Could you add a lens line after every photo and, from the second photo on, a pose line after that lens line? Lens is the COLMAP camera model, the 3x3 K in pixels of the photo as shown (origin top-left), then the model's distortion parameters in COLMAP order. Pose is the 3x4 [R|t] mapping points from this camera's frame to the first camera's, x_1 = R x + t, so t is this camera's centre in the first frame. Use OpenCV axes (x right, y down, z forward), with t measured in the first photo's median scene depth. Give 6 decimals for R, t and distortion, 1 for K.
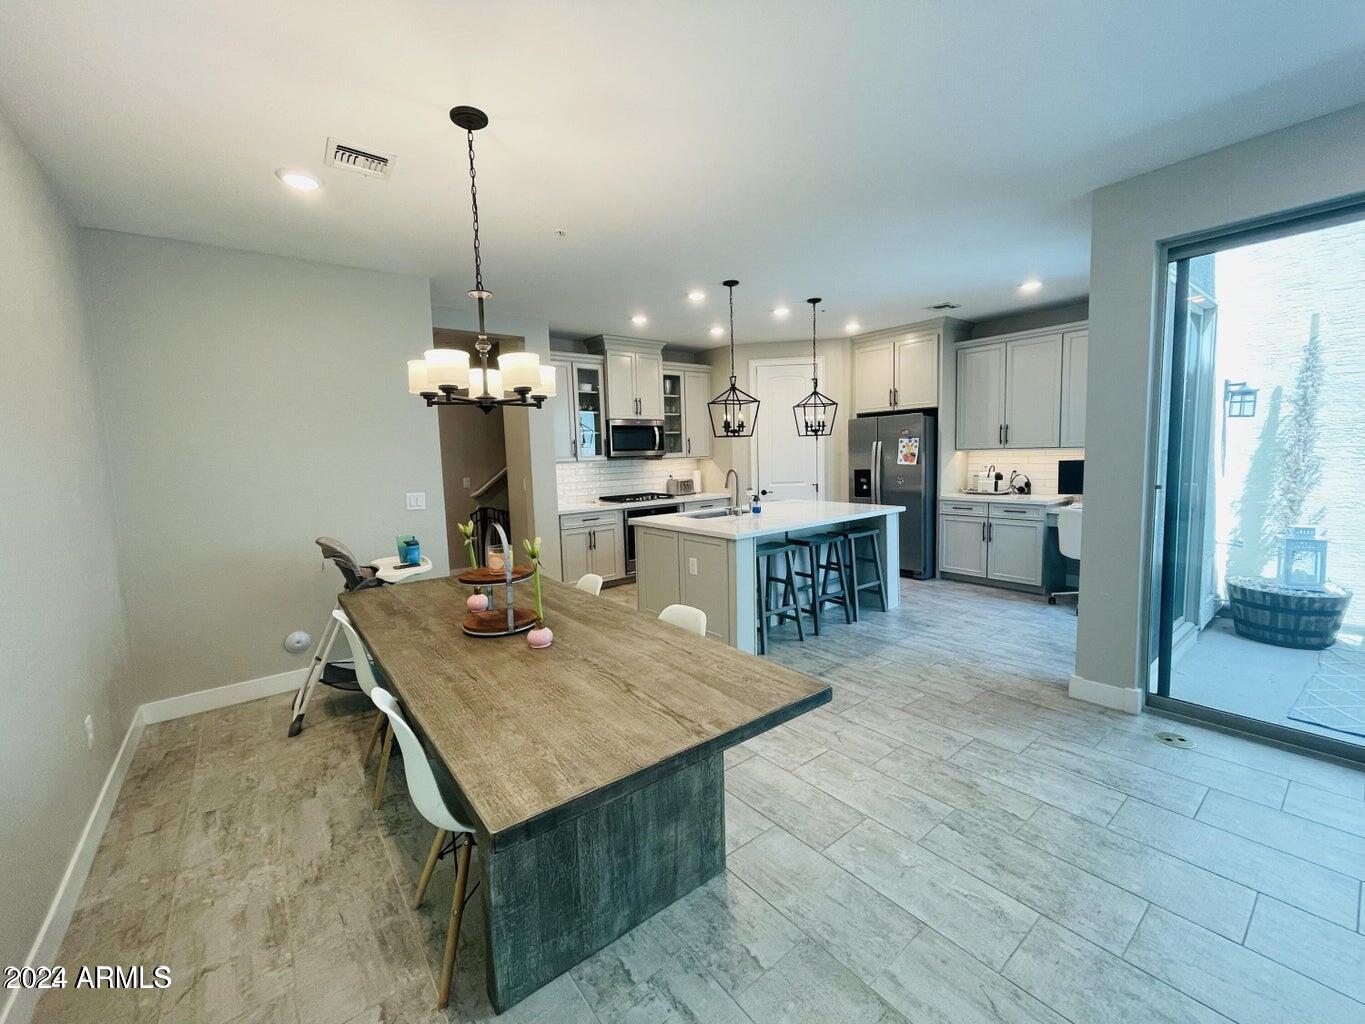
lens RADIAL K [[552.8, 0, 682.2], [0, 552.8, 506.8], [0, 0, 1]] dist [-0.001479, 0.001539]
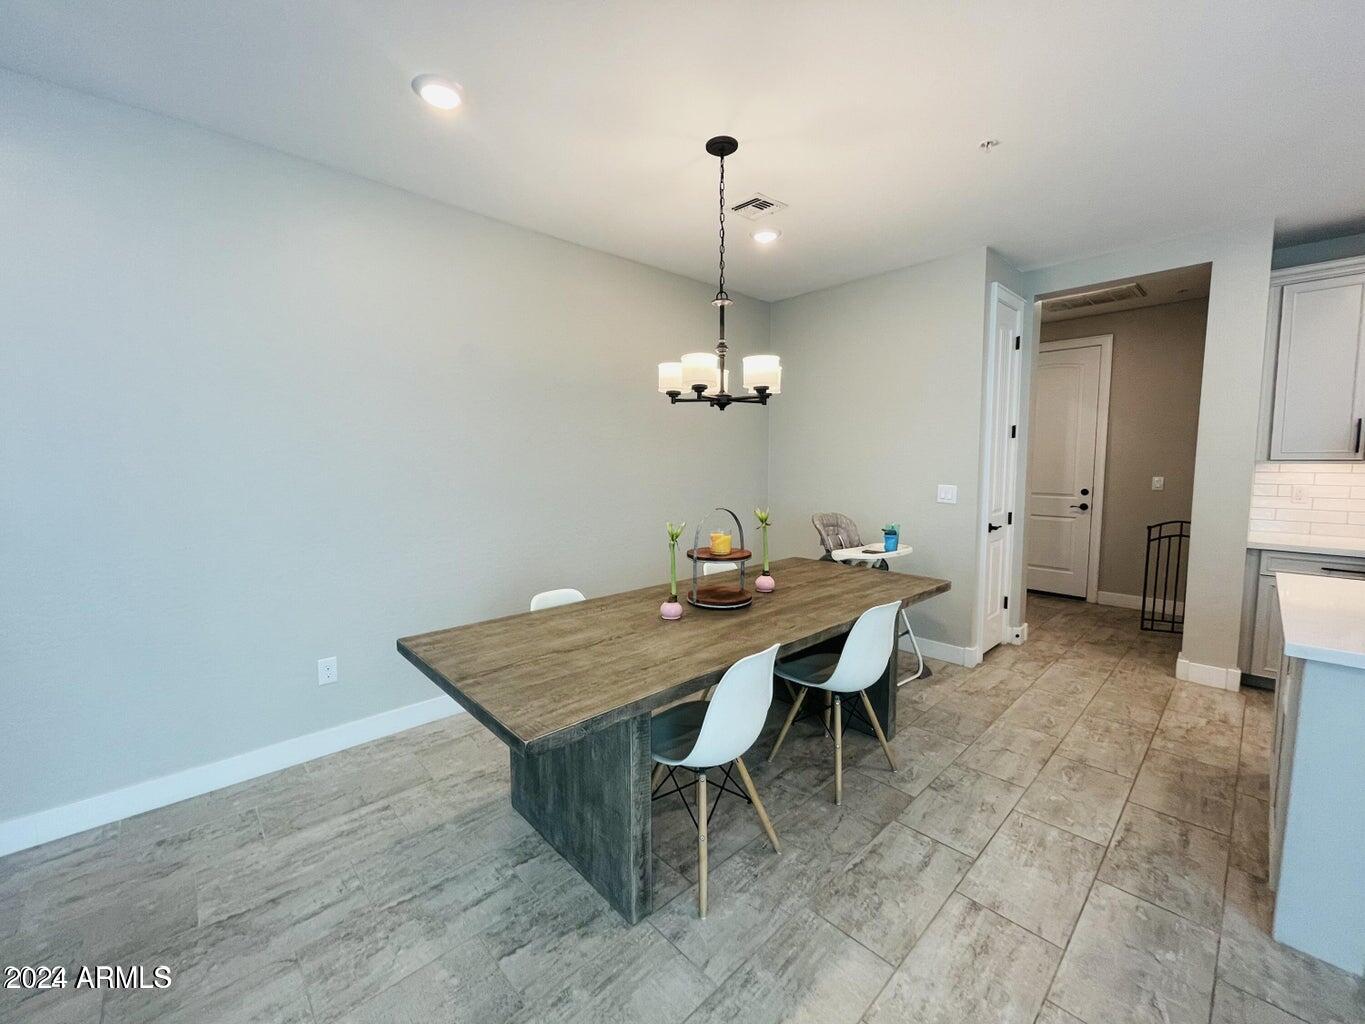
lens RADIAL K [[552.8, 0, 679.3], [0, 552.8, 509.2], [0, 0, 1]] dist [-0.001479, 0.001539]
pose [[0.090324, 0.124888, -0.988051, 0.958000], [-0.098496, 0.988362, 0.115923, -0.112677], [0.991030, 0.086849, 0.101574, 1.029857]]
